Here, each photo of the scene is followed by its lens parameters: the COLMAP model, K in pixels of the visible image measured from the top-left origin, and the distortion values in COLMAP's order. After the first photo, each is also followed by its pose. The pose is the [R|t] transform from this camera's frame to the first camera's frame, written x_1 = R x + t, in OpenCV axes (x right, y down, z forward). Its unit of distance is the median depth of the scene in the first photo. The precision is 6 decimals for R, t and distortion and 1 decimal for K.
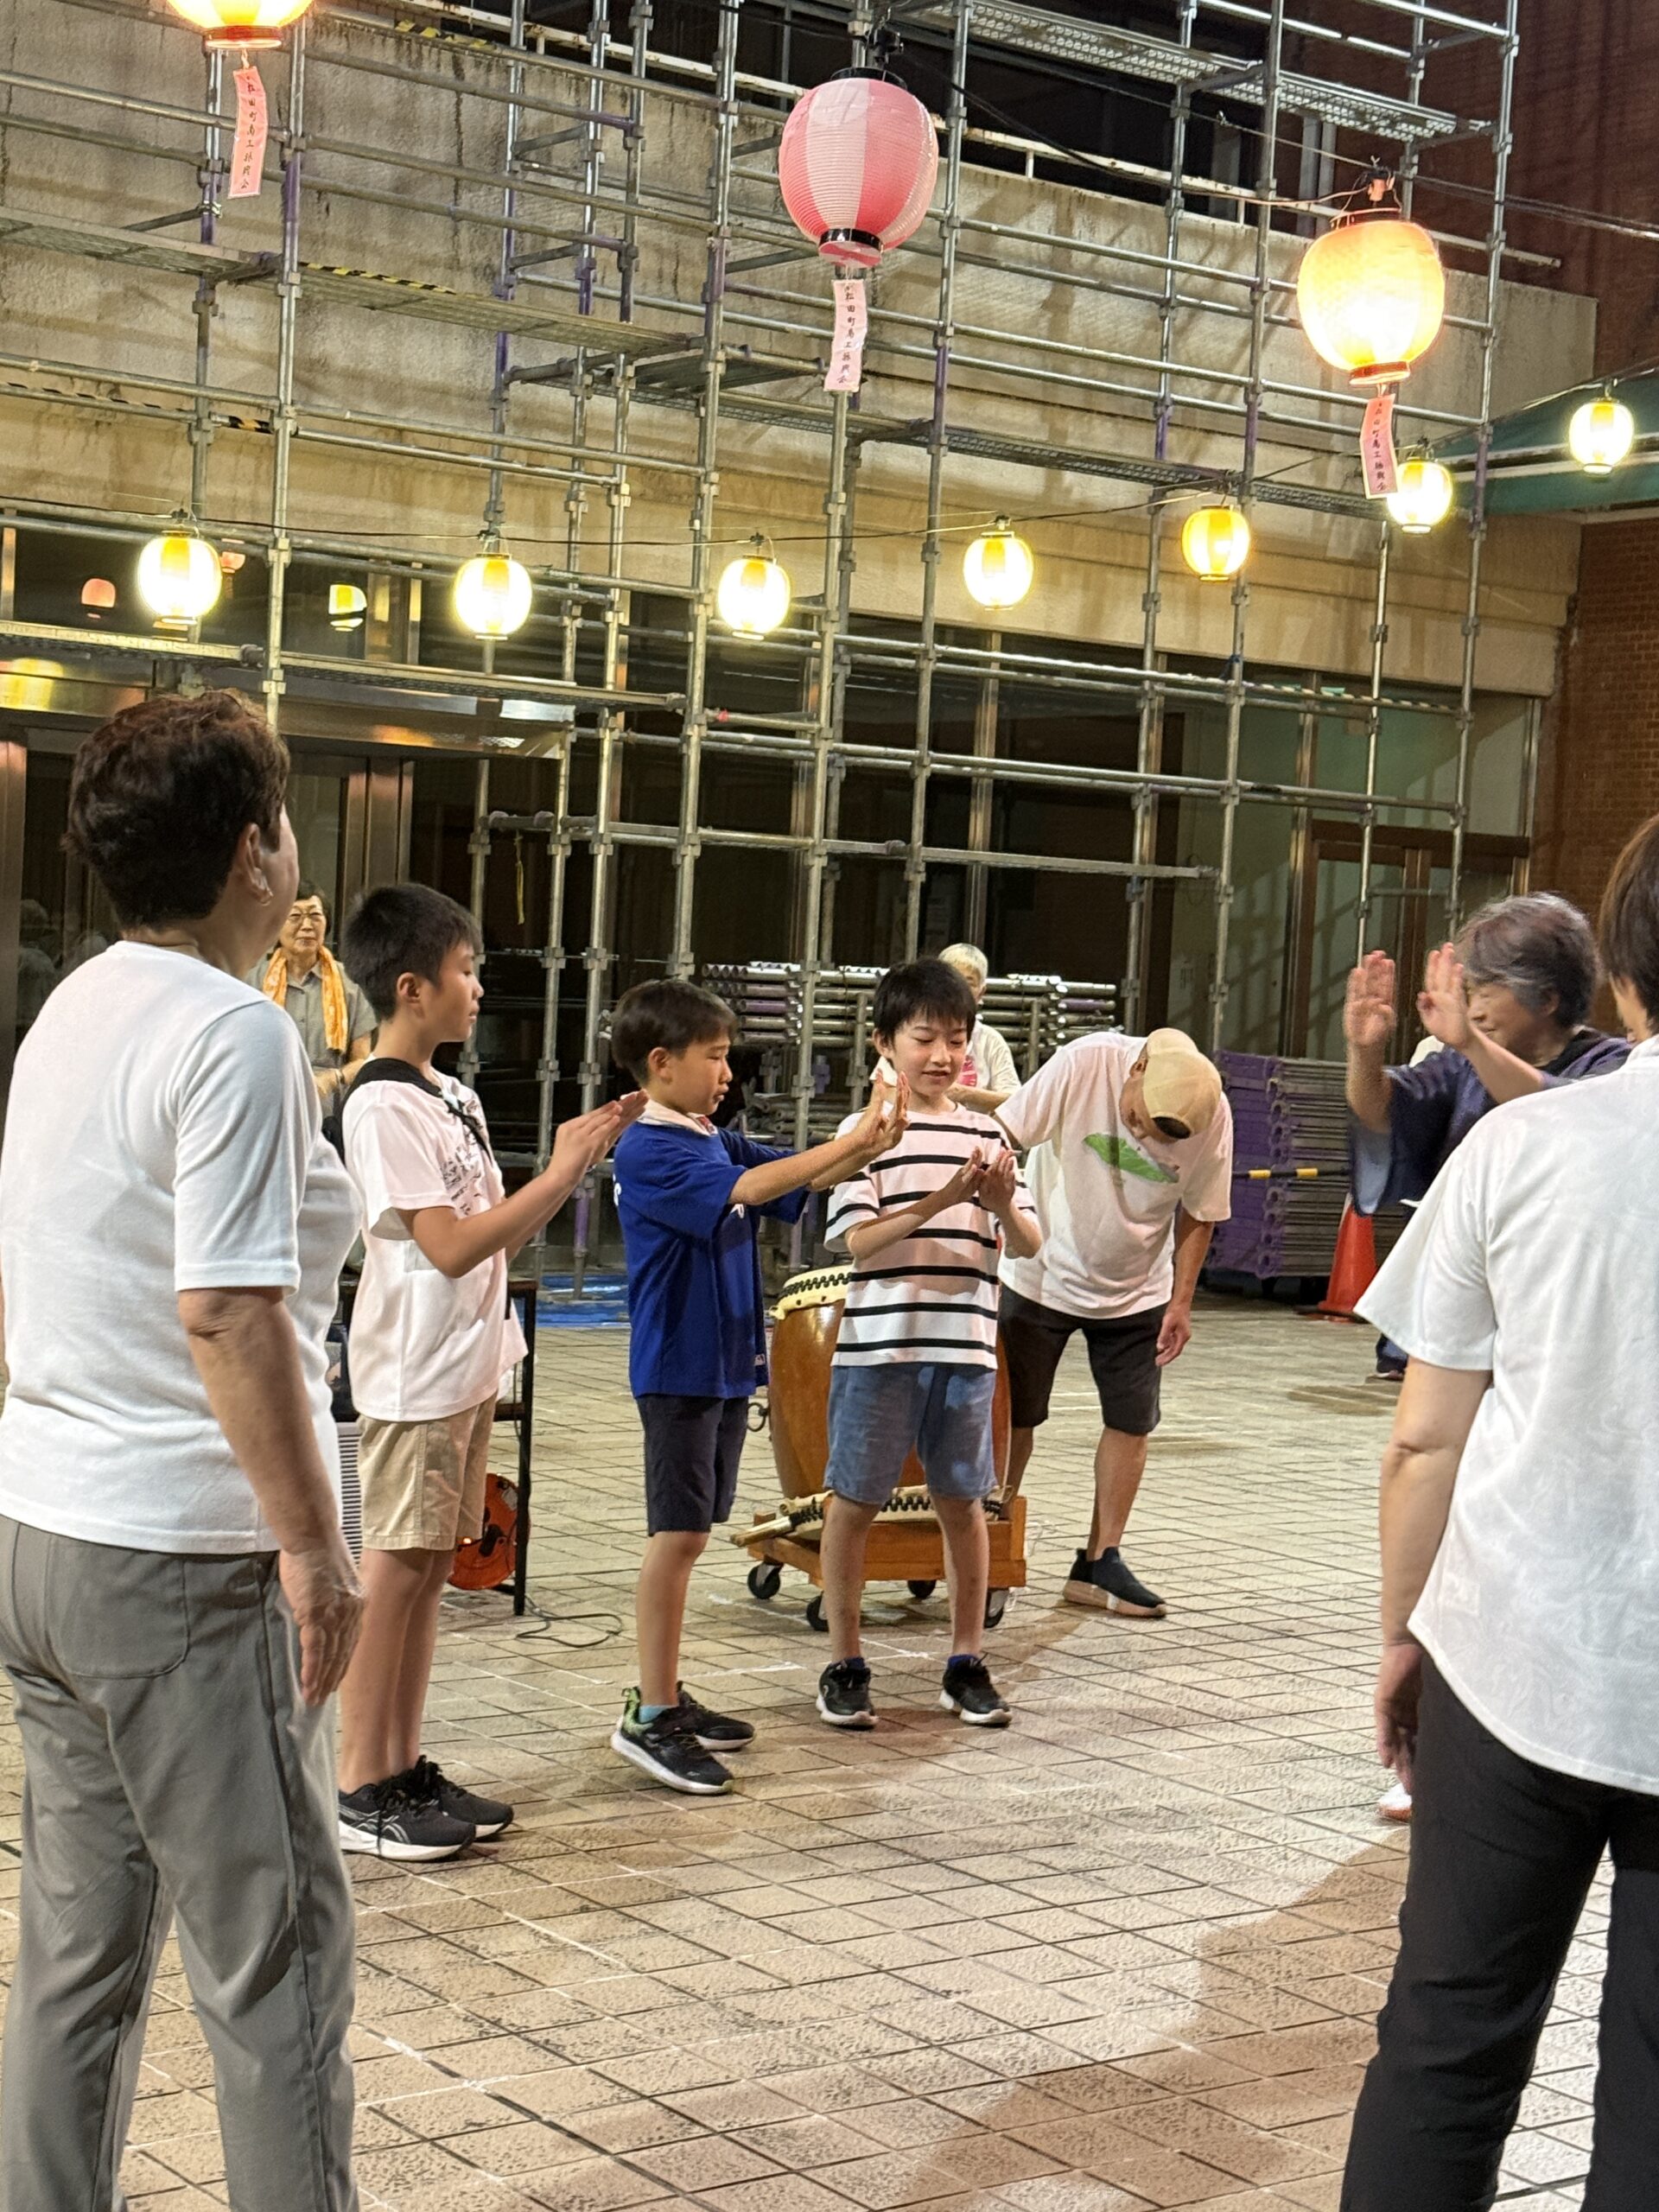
lens RADIAL K [[3680.7, 0, 817.9], [0, 3680.7, 1118.6], [0, 0, 1]] dist [0.131342, 0.000000]
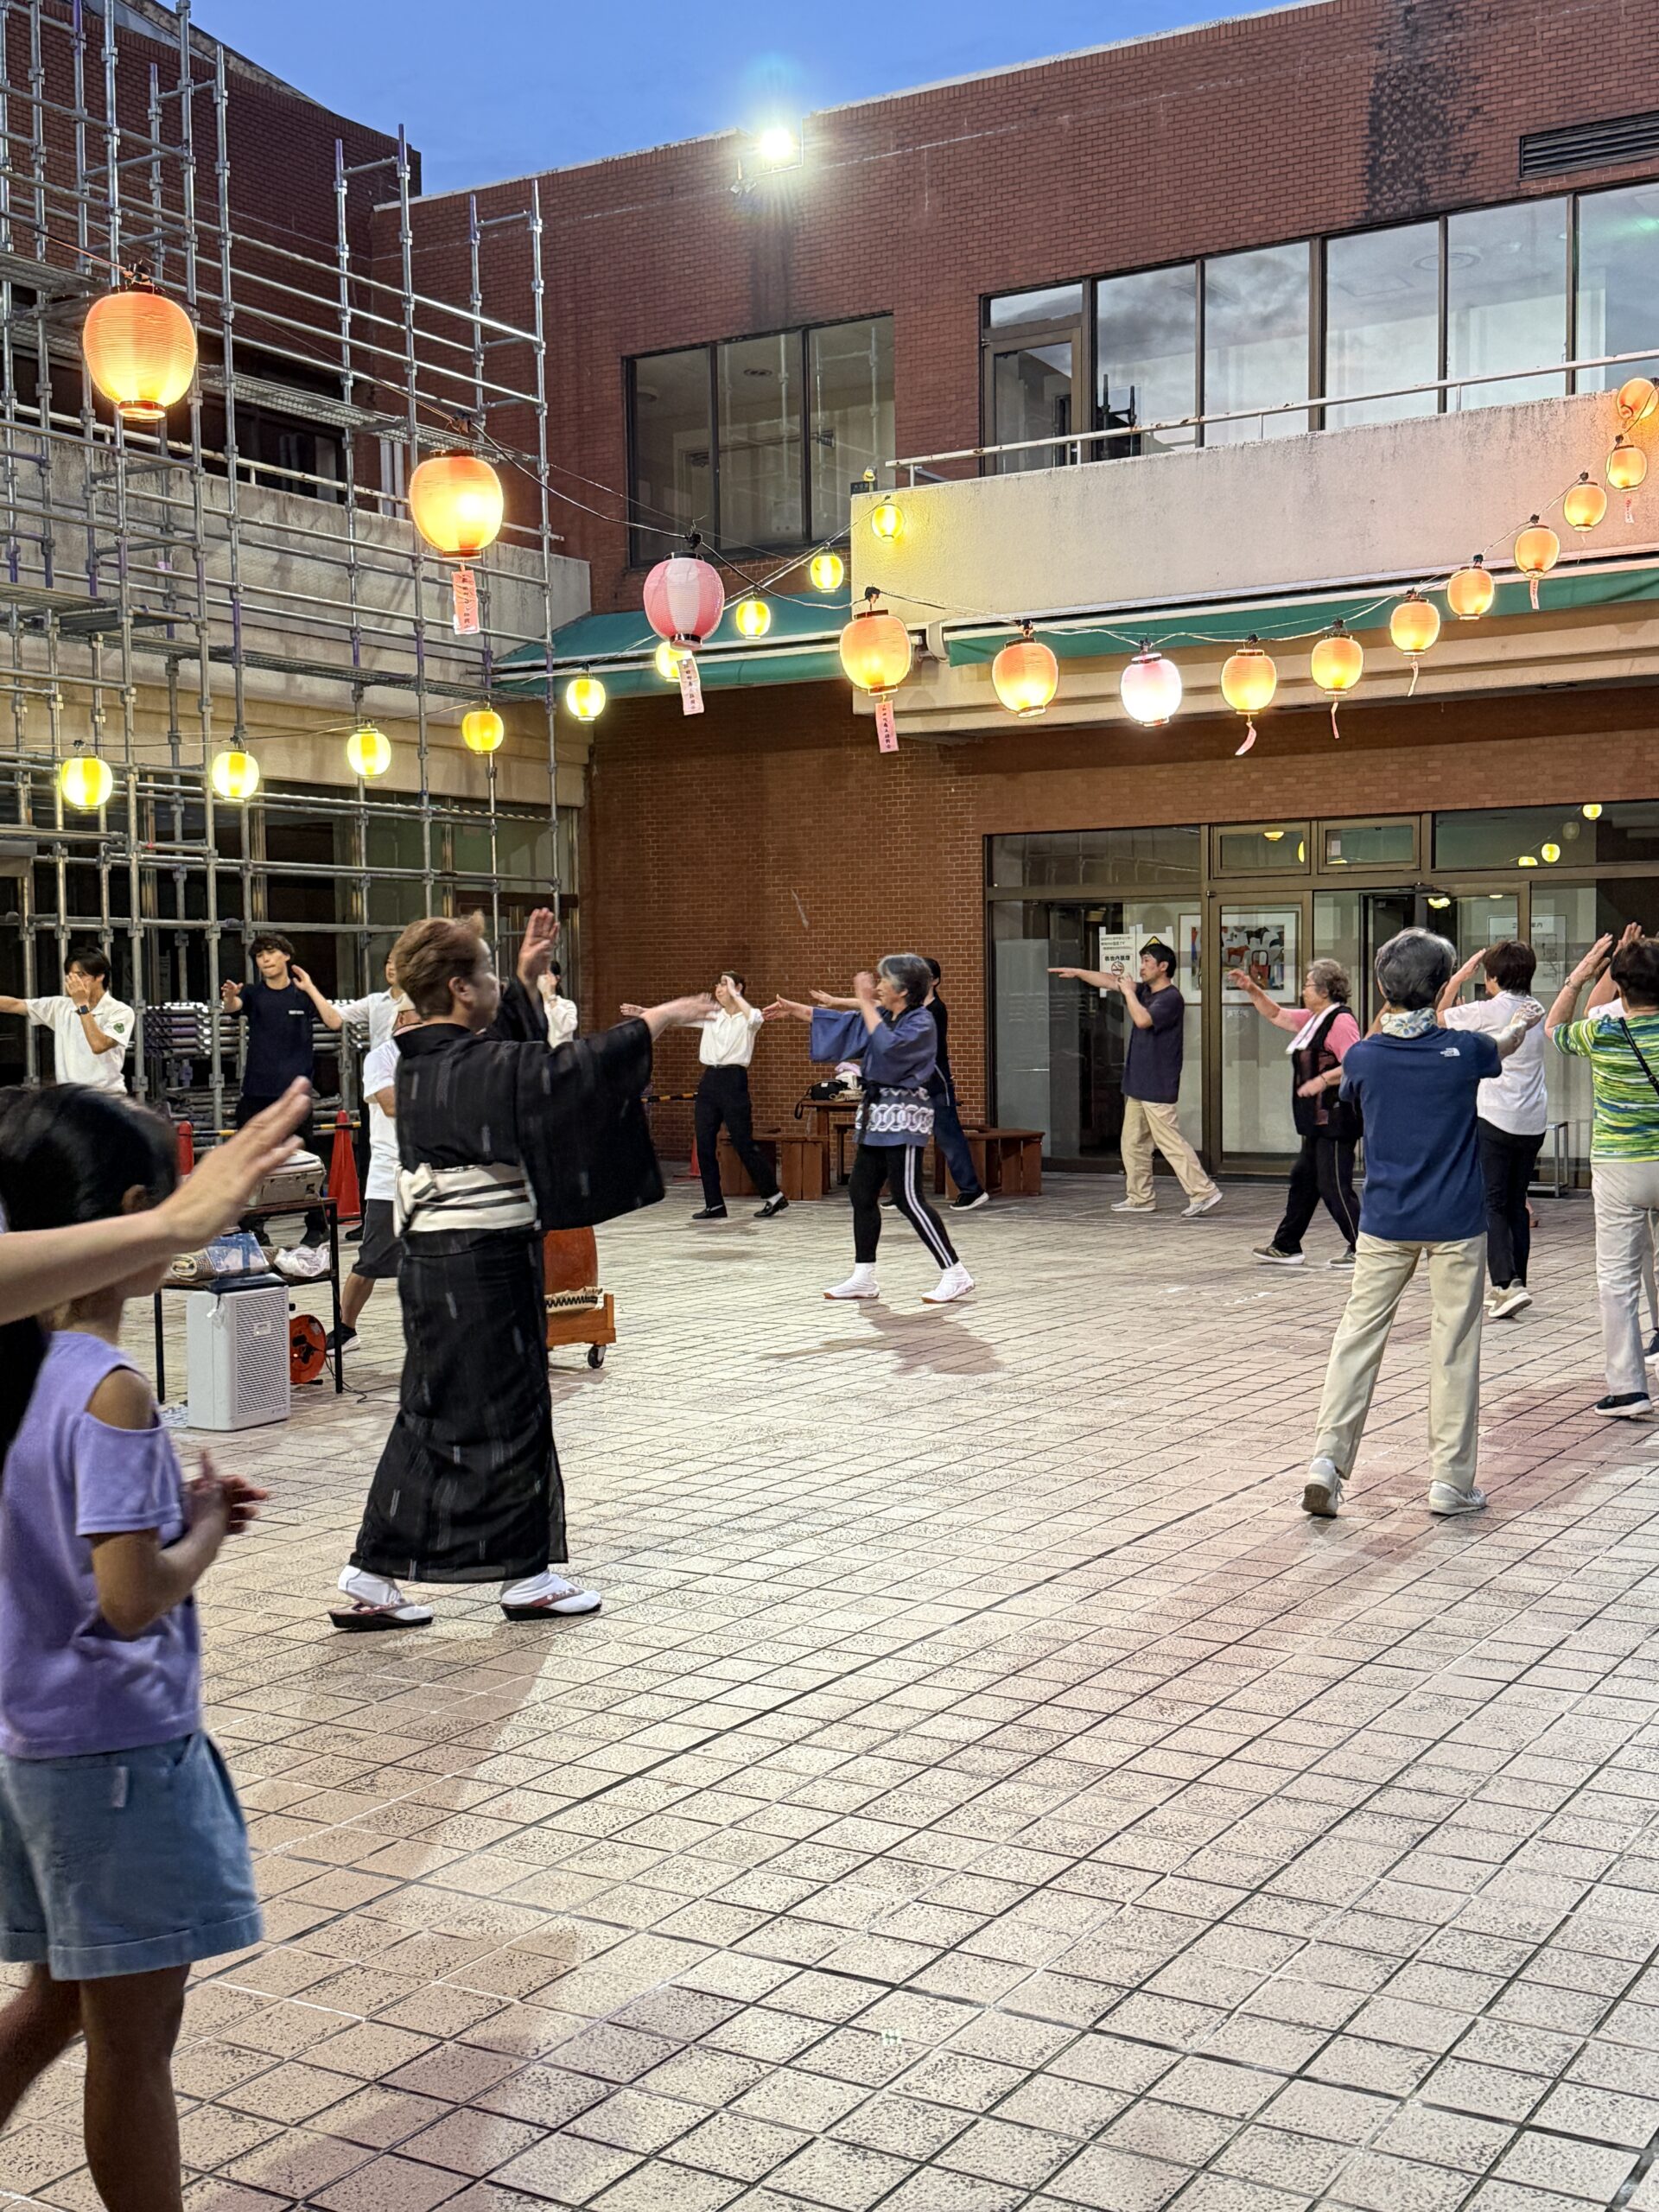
lens RADIAL K [[2575.5, 0, 844.3], [0, 2575.5, 1086.2], [0, 0, 1]] dist [0.087364, 0.000000]
pose [[0.928142, -0.076422, 0.364298, -0.141510], [0.075281, 0.997011, 0.017355, -0.005102], [-0.364535, 0.011317, 0.931121, -0.101351]]
